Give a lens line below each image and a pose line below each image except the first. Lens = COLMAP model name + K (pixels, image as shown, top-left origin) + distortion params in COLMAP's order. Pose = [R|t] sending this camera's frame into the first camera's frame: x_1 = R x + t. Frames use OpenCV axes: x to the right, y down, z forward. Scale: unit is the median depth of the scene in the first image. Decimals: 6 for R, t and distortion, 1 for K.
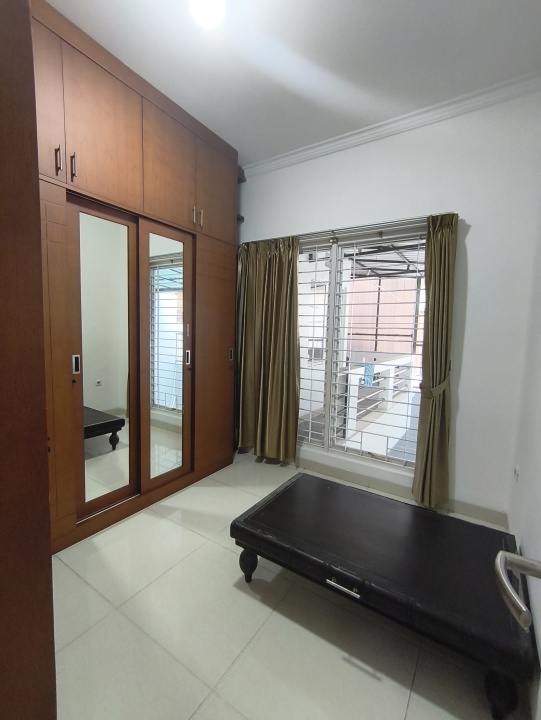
lens RADIAL K [[324.5, 0, 269.6], [0, 324.5, 358.5], [0, 0, 1]] dist [-0.002053, 0.001997]
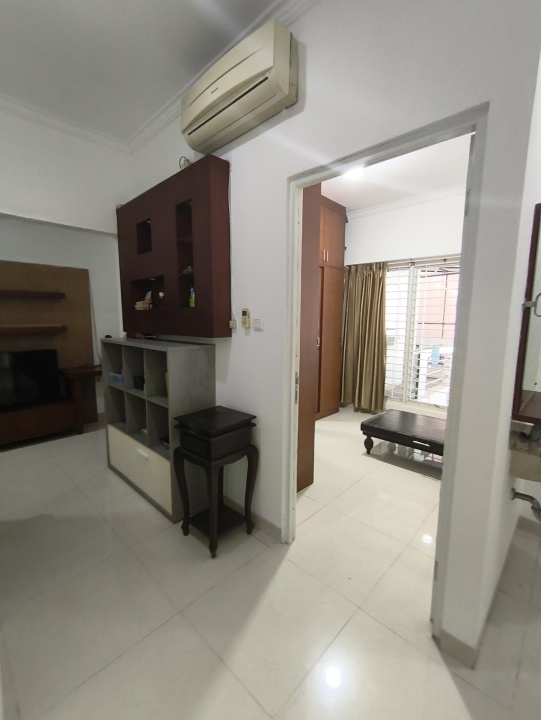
lens RADIAL K [[324.5, 0, 271.9], [0, 324.5, 361.2], [0, 0, 1]] dist [-0.002053, 0.001997]
pose [[0.985390, 0.000969, -0.170310, -0.169482], [0.006282, 0.999097, 0.042032, 0.018944], [0.170196, -0.042488, 0.984494, -0.560986]]
